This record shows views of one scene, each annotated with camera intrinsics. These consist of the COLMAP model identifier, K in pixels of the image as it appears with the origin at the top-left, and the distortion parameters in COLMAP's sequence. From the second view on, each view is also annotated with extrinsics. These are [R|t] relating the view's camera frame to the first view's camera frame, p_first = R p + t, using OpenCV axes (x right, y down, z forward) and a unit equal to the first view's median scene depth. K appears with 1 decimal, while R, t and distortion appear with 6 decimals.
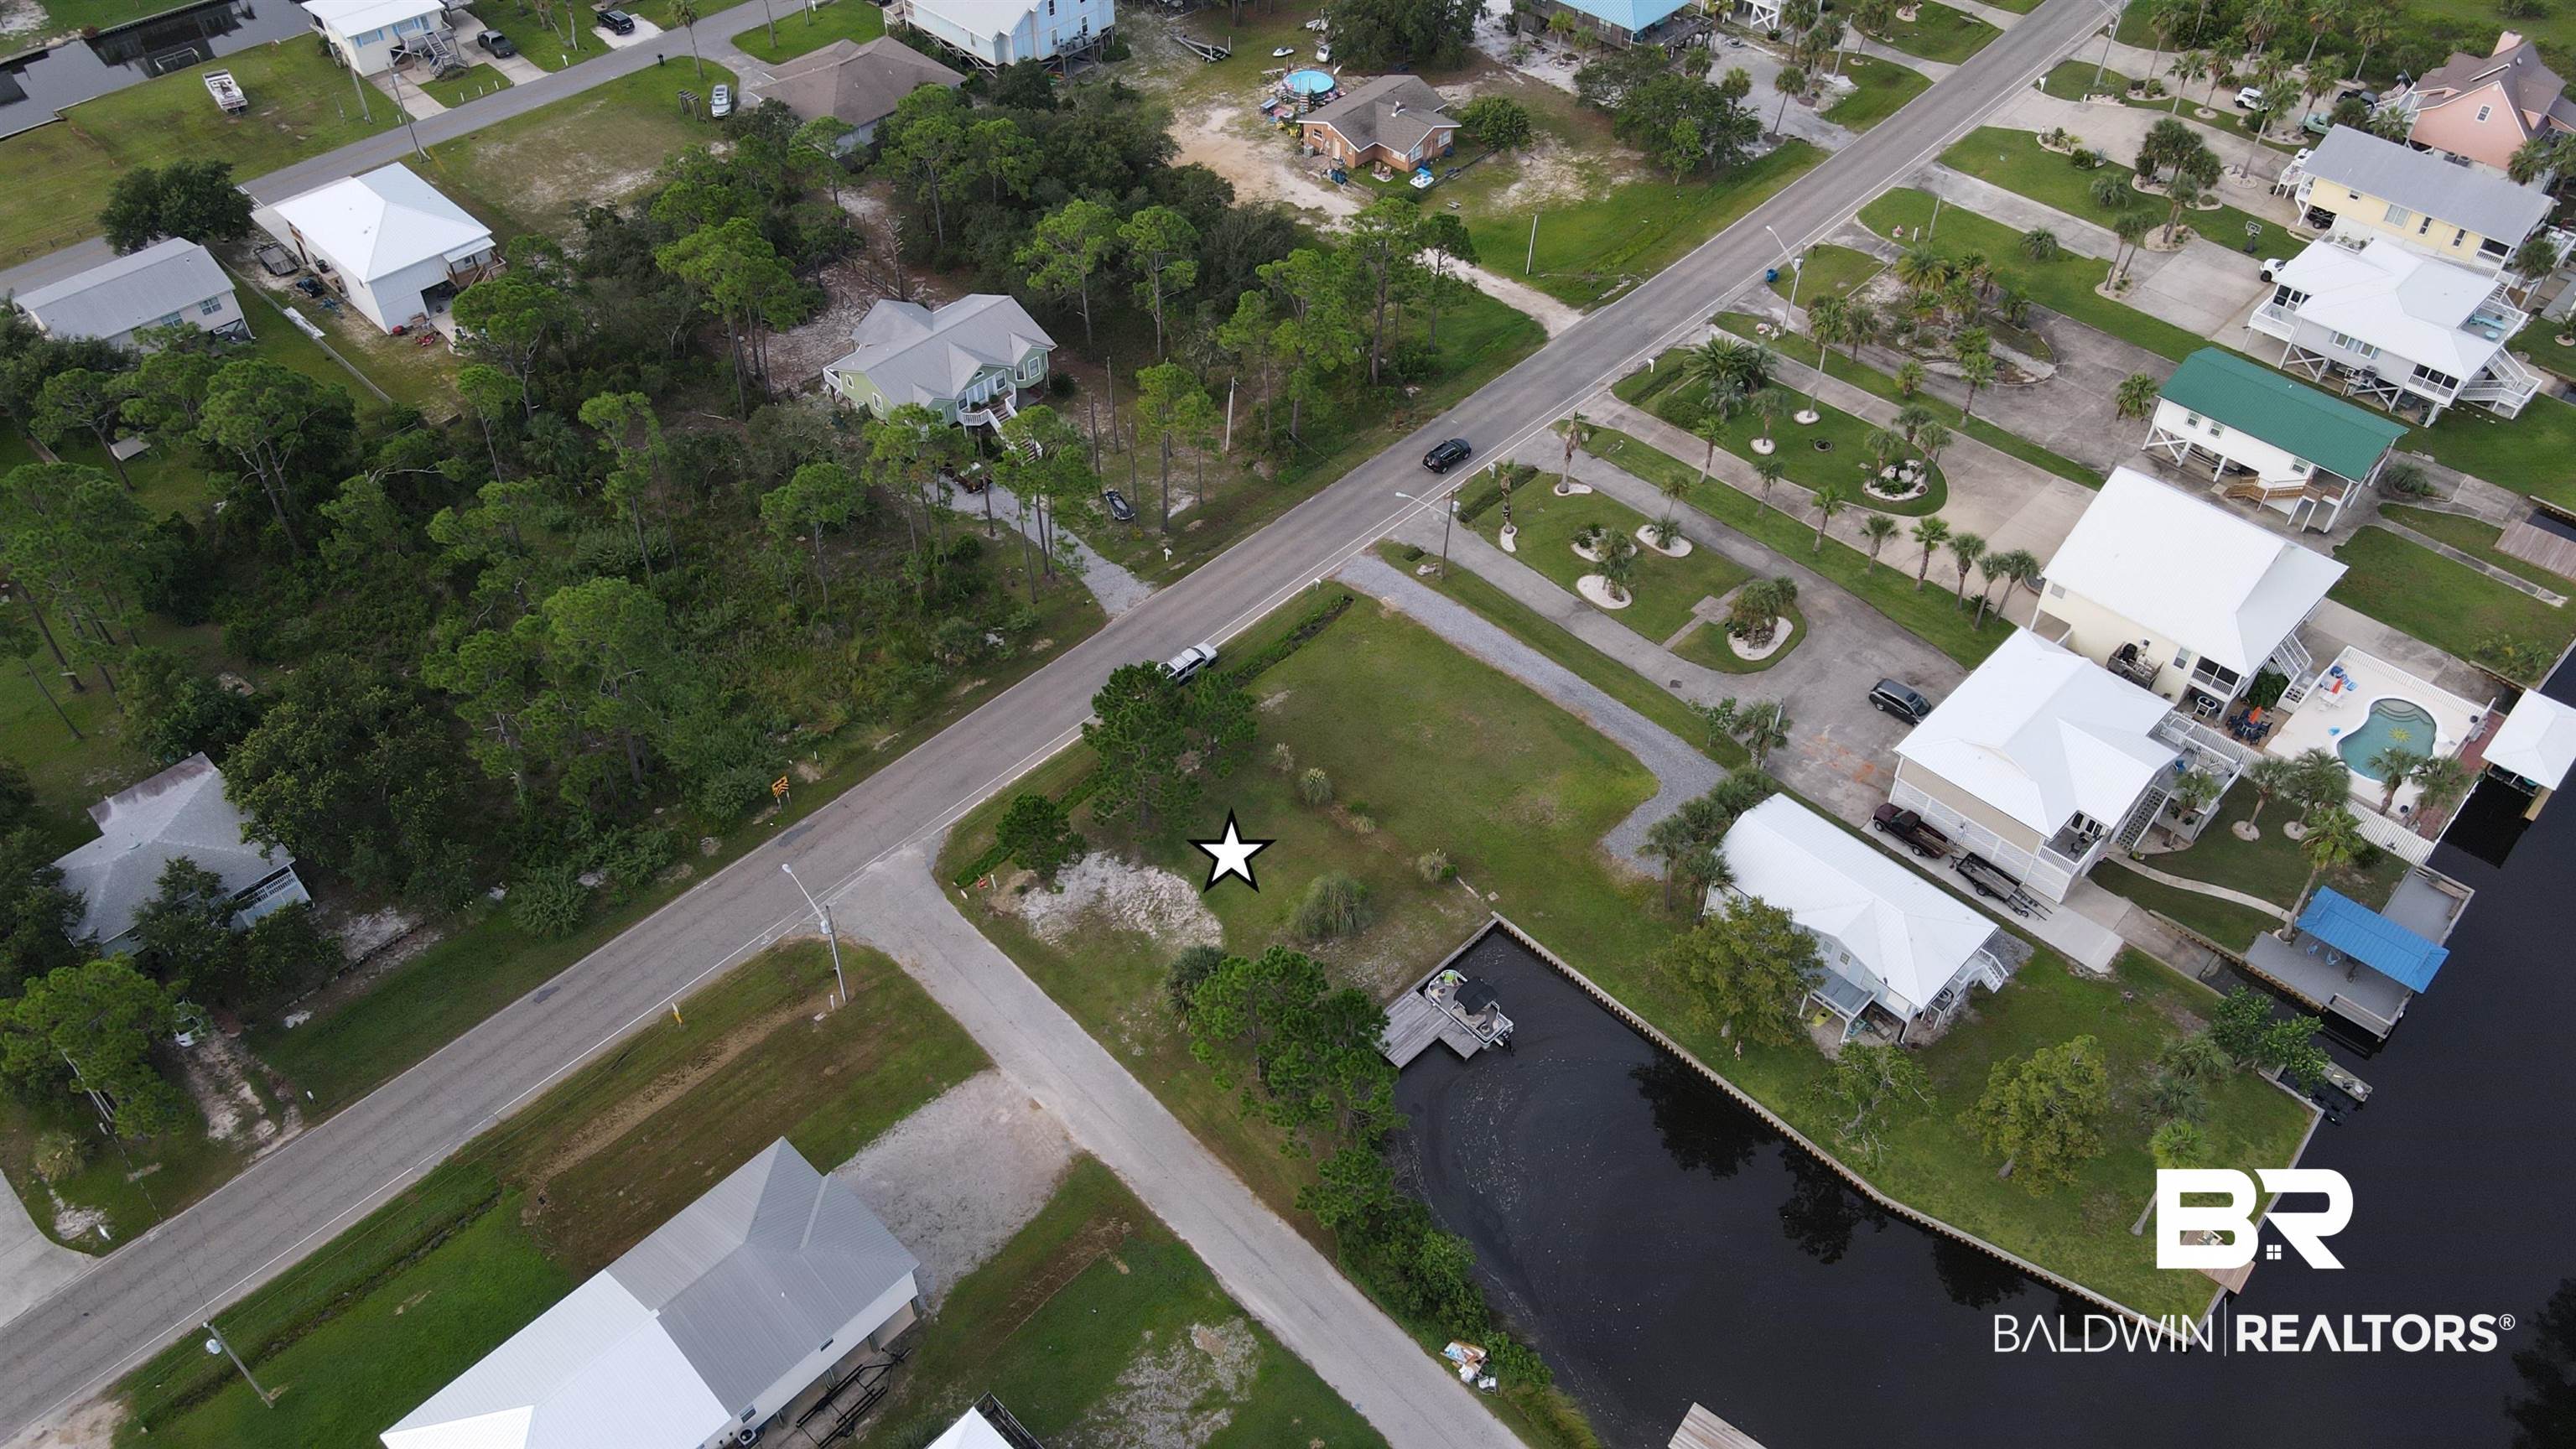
lens RADIAL K [[1911.5, 0, 1288.0], [0, 1911.5, 724.5], [0, 0, 1]] dist [-0.006106, 0.036065]
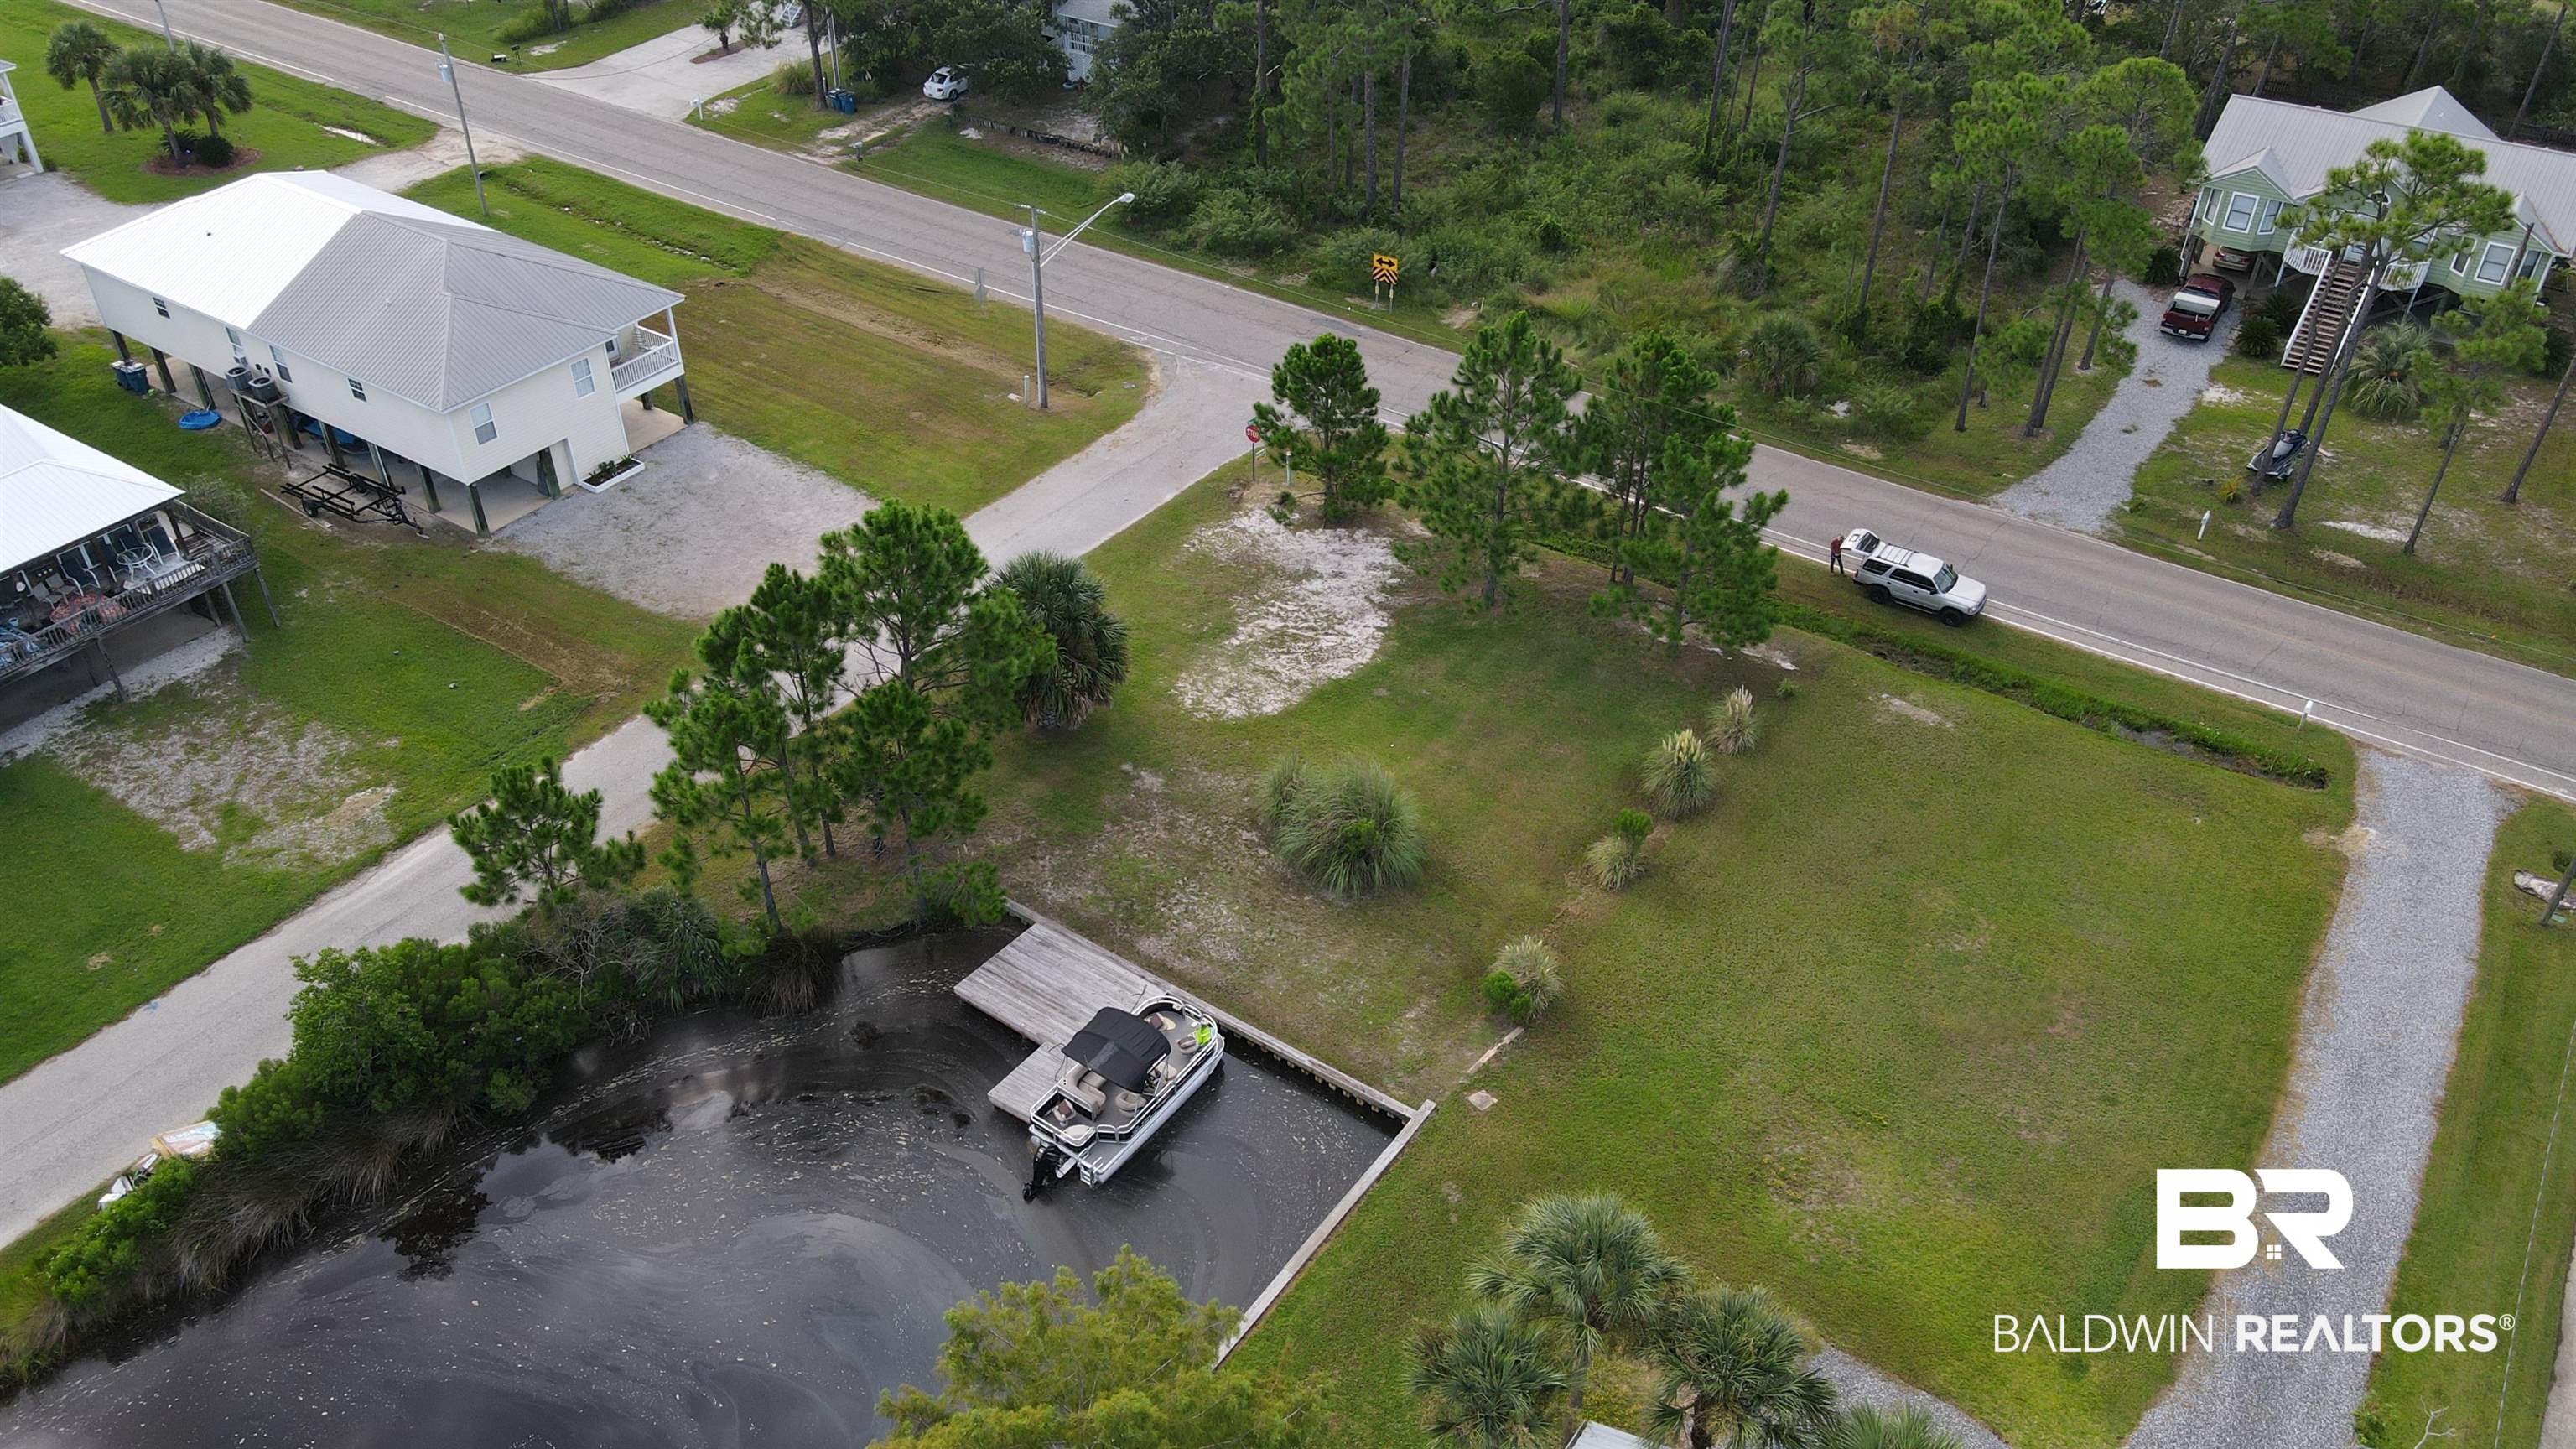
lens RADIAL K [[1902.3, 0, 1288.0], [0, 1902.3, 724.5], [0, 0, 1]] dist [-0.012677, 0.054180]
pose [[0.175697, 0.587150, -0.790181, 0.322032], [-0.700155, 0.638781, 0.318971, -0.050146], [0.692036, 0.497207, 0.523328, 0.643804]]
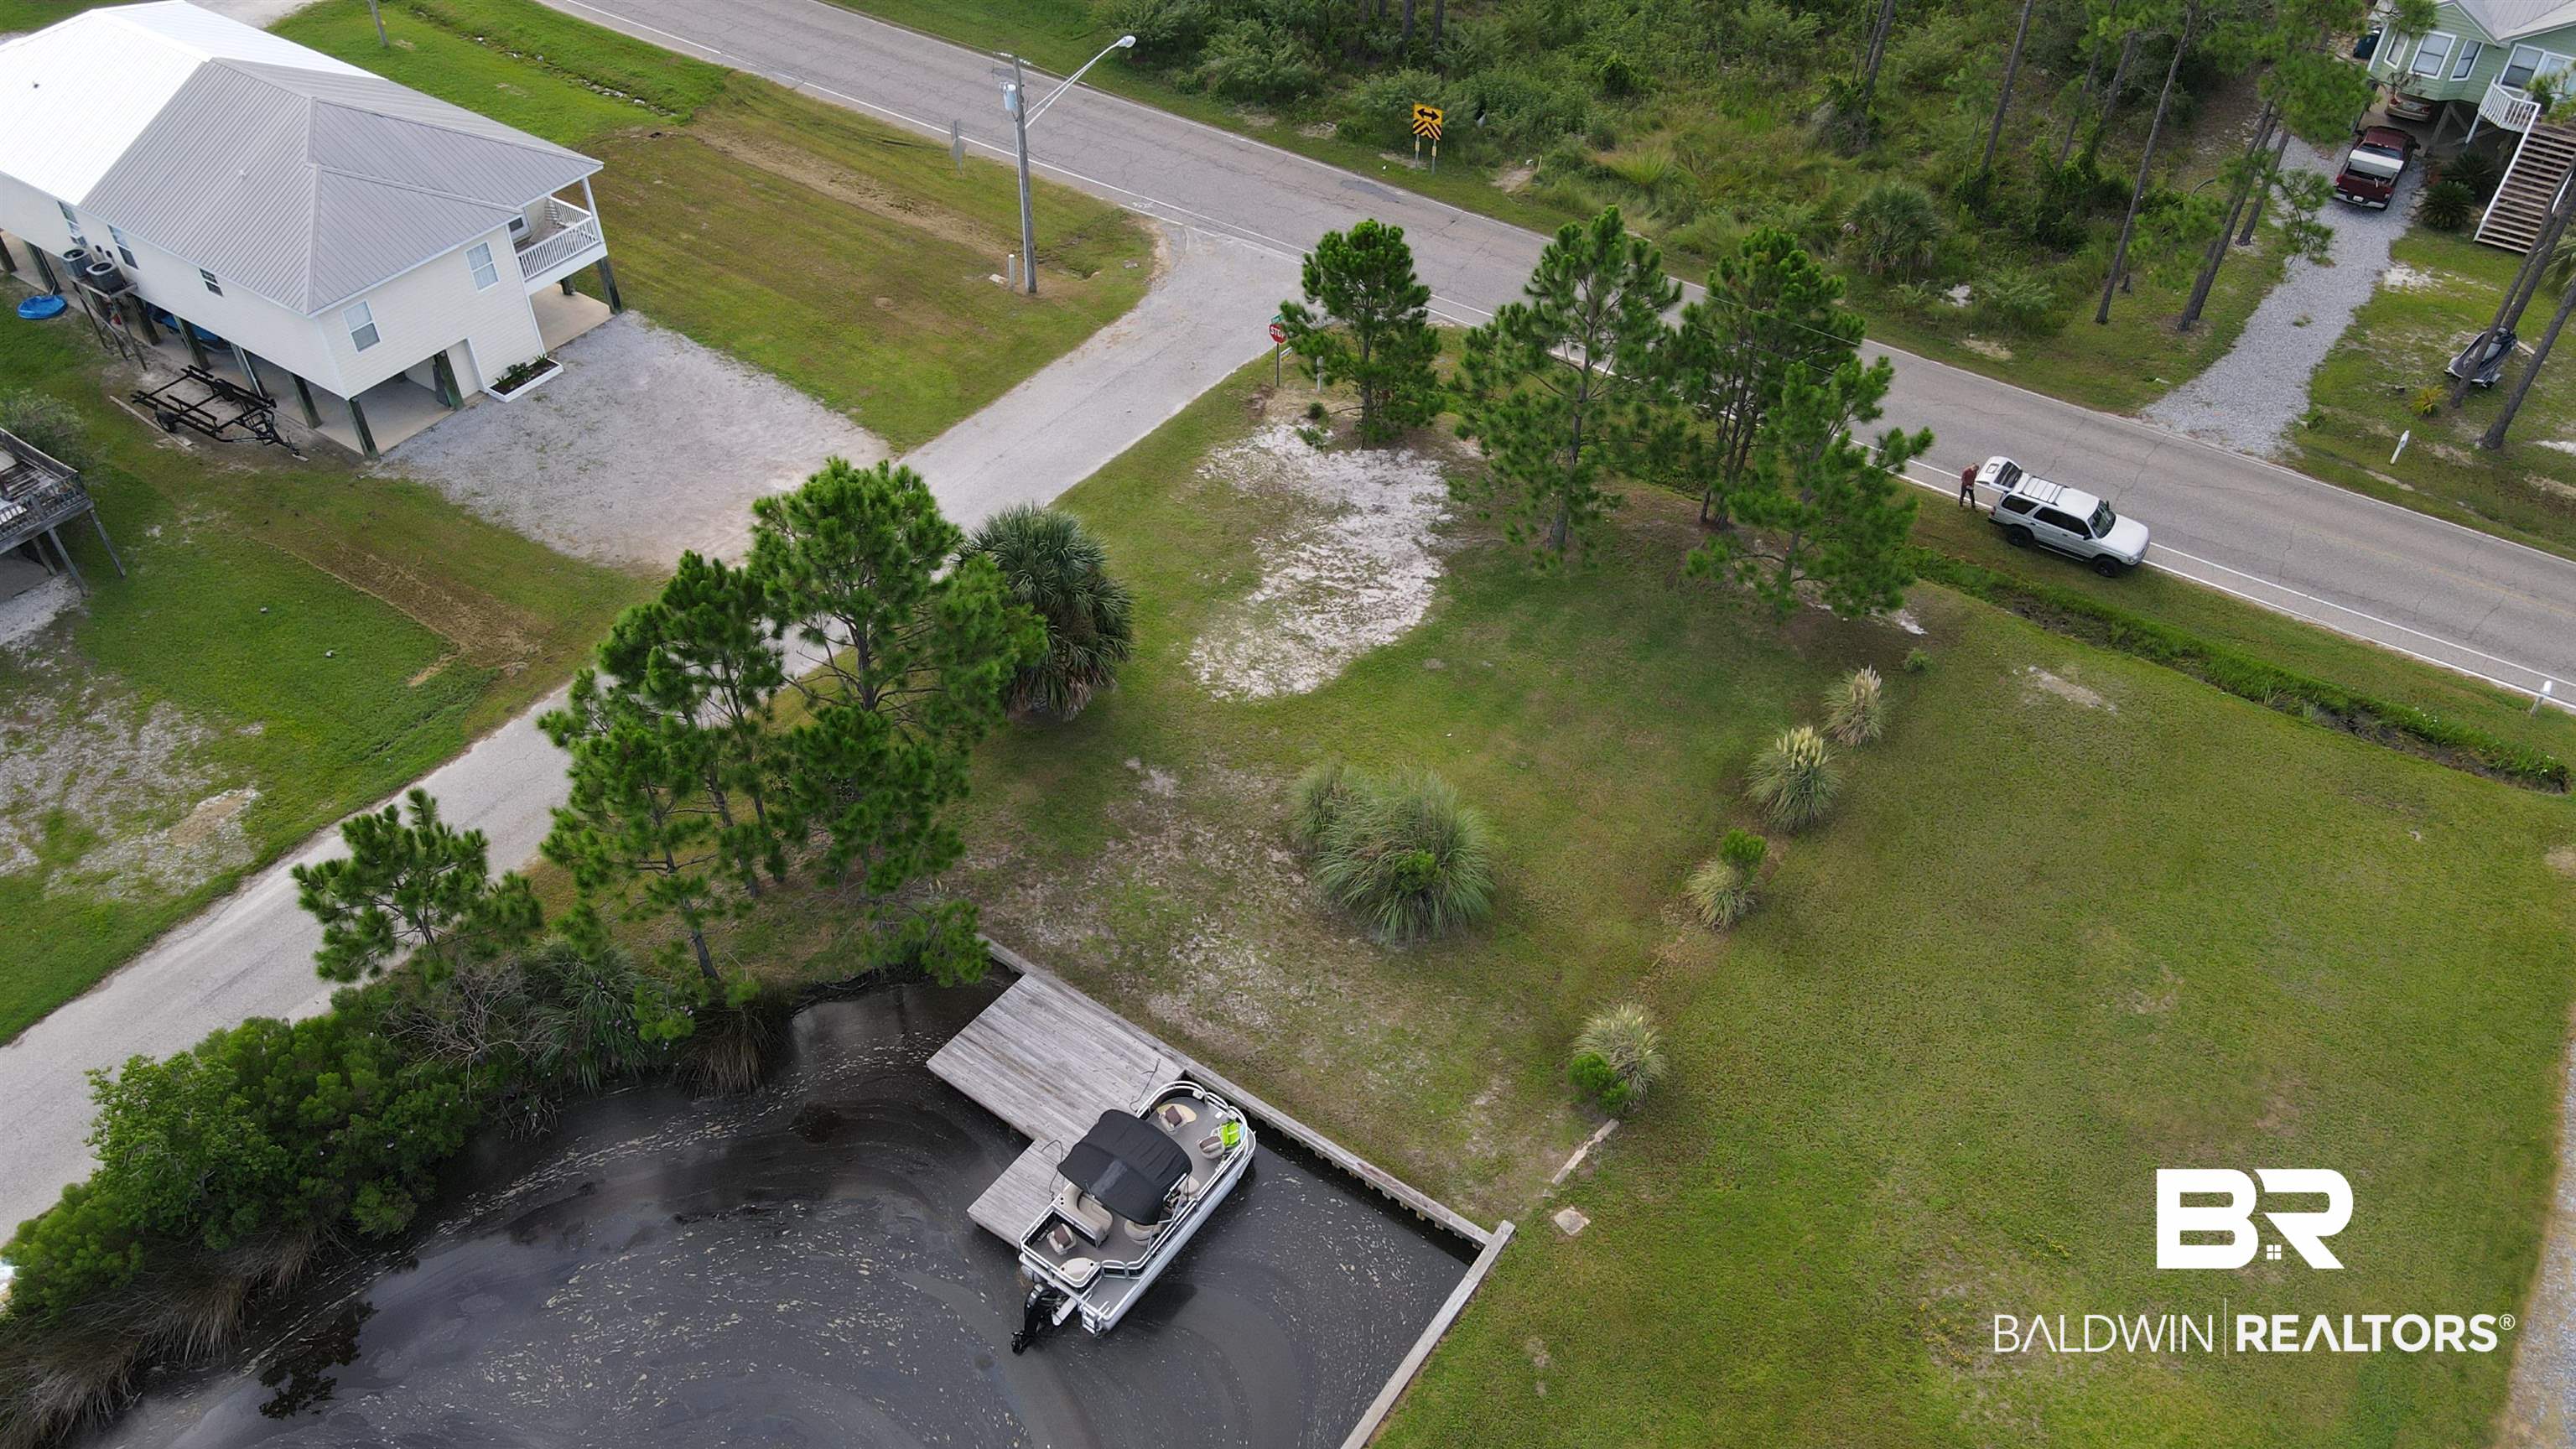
lens RADIAL K [[1897.8, 0, 1288.0], [0, 1897.8, 724.5], [0, 0, 1]] dist [0.005641, 0.014742]
pose [[0.174559, 0.665035, -0.726125, 0.243645], [-0.701288, 0.601623, 0.382419, -0.044001], [0.691176, 0.442468, 0.571400, 0.659699]]
